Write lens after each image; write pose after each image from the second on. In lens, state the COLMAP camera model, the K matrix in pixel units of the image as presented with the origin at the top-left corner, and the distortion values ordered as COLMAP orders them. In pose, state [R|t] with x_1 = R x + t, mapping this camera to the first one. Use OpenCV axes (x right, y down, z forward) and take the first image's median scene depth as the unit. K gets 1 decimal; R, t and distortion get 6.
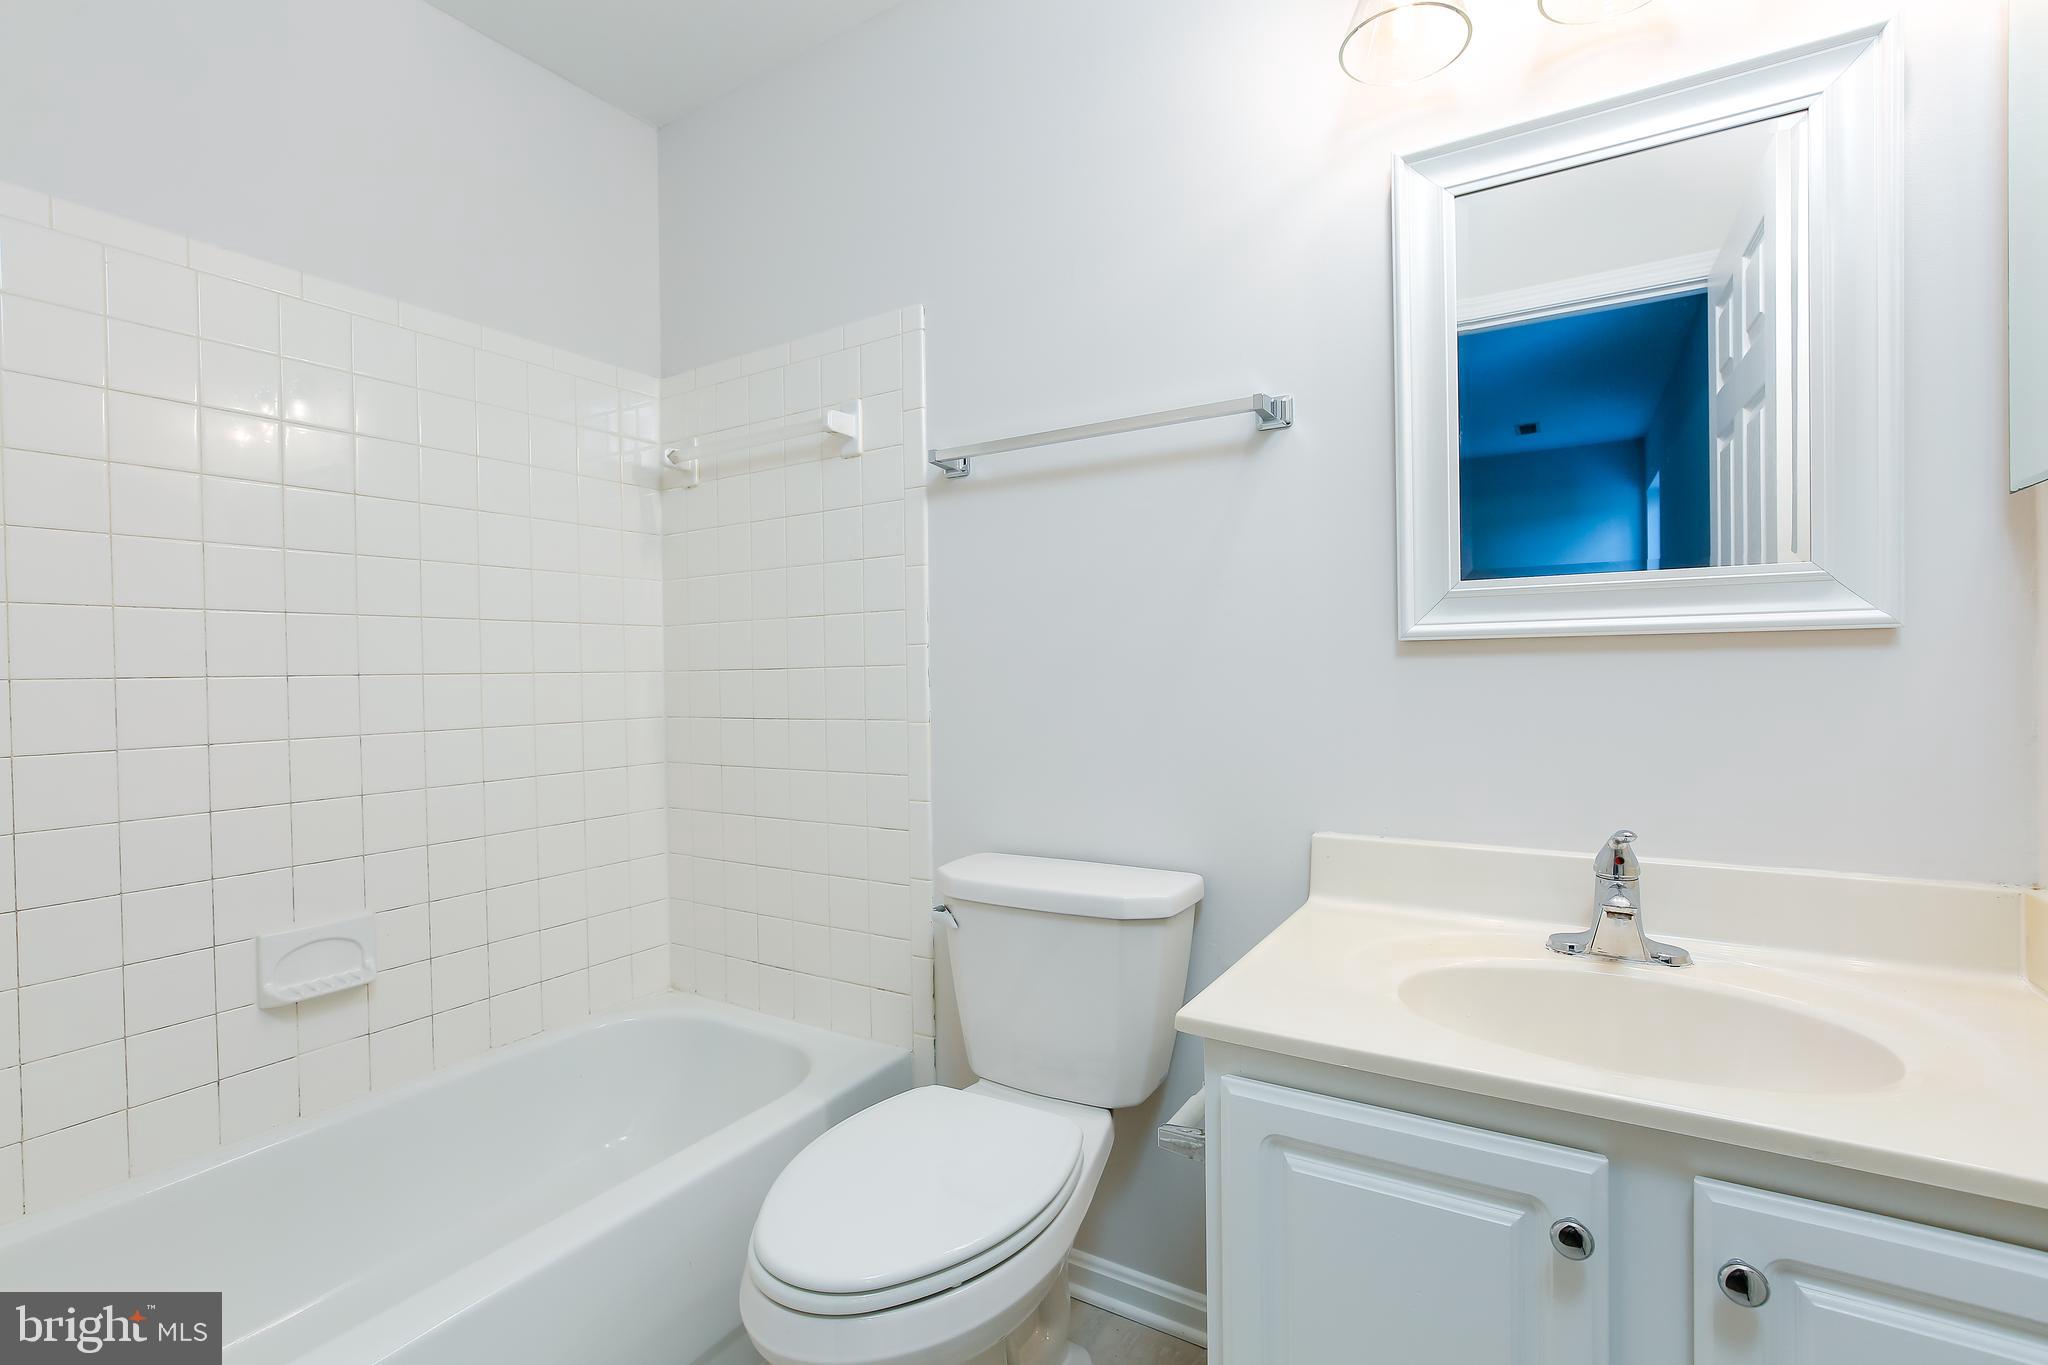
lens RADIAL K [[924.9, 0, 1018.6], [0, 924.9, 675.5], [0, 0, 1]] dist [-0.019195, 0.006838]
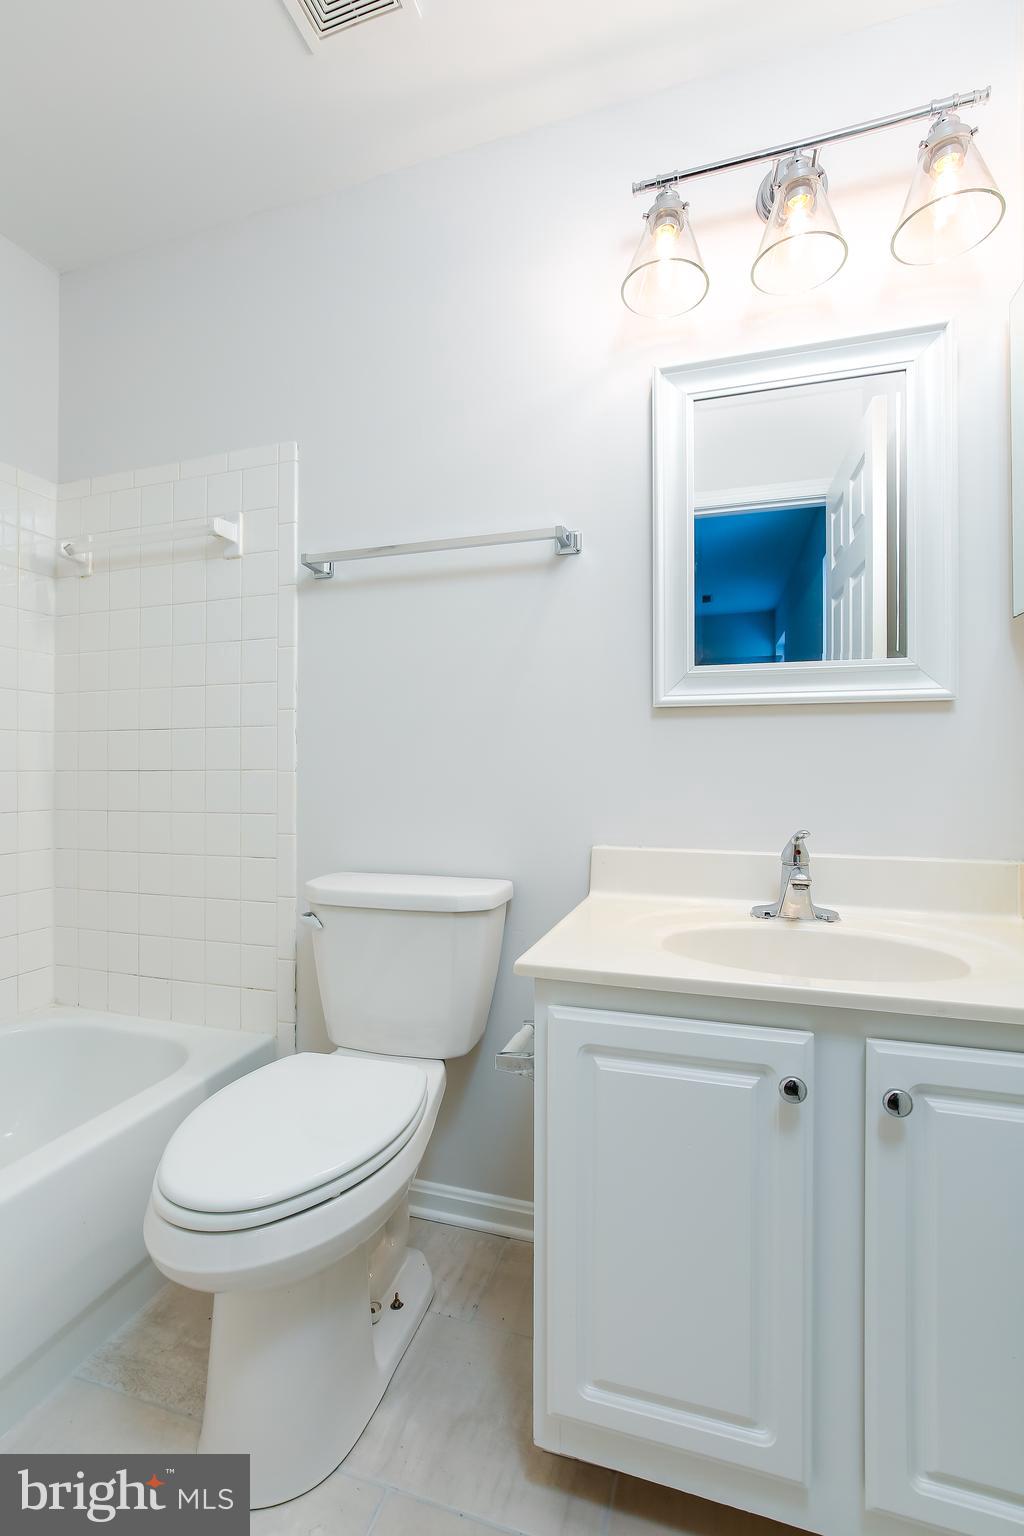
lens RADIAL K [[693.6, 0, 500.2], [0, 693.6, 768.5], [0, 0, 1]] dist [-0.019195, 0.006838]
pose [[0.970907, 0.017756, 0.238797, -0.064023], [-0.013900, 0.999745, -0.017823, 0.074506], [-0.239052, 0.013985, 0.970906, 0.024002]]
